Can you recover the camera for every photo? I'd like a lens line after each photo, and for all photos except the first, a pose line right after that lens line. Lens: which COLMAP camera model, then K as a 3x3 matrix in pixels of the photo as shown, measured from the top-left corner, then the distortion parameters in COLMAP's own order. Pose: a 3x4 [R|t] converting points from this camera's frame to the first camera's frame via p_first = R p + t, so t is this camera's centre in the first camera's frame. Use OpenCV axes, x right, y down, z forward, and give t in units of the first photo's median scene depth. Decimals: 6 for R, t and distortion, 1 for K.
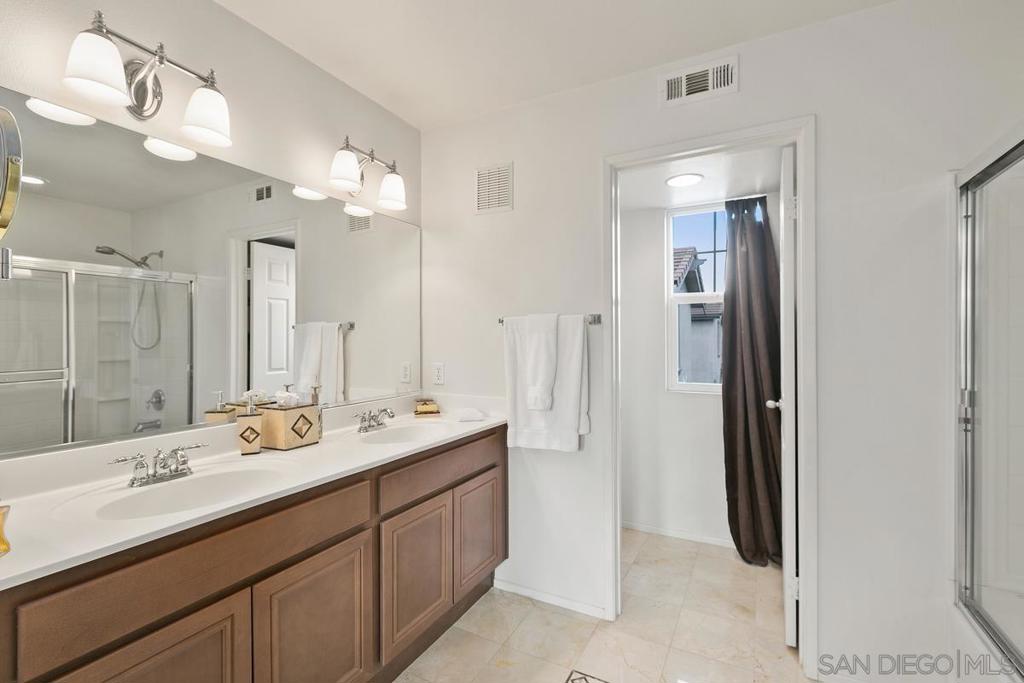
lens RADIAL K [[457.8, 0, 512.6], [0, 457.8, 339.6], [0, 0, 1]] dist [-0.001513, 0.000123]
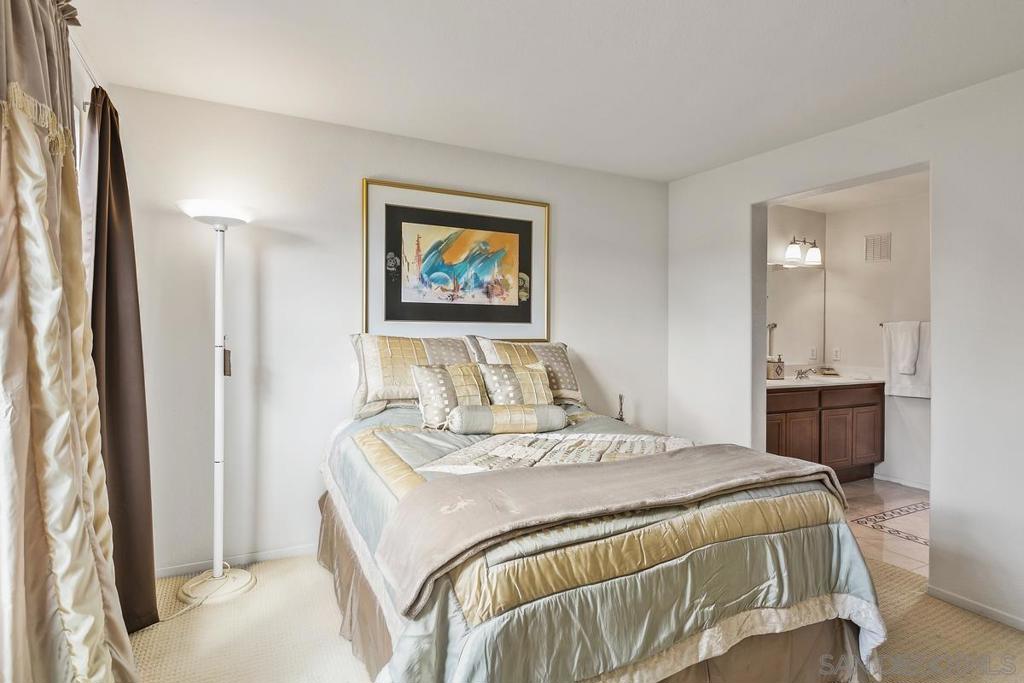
lens RADIAL K [[542.7, 0, 510.4], [0, 542.7, 333.3], [0, 0, 1]] dist [-0.000262, 0.000301]
pose [[0.821637, 0.014483, -0.569827, -0.007502], [-0.011024, 0.999894, 0.009517, -0.011256], [0.569904, -0.001538, 0.821710, -1.585670]]
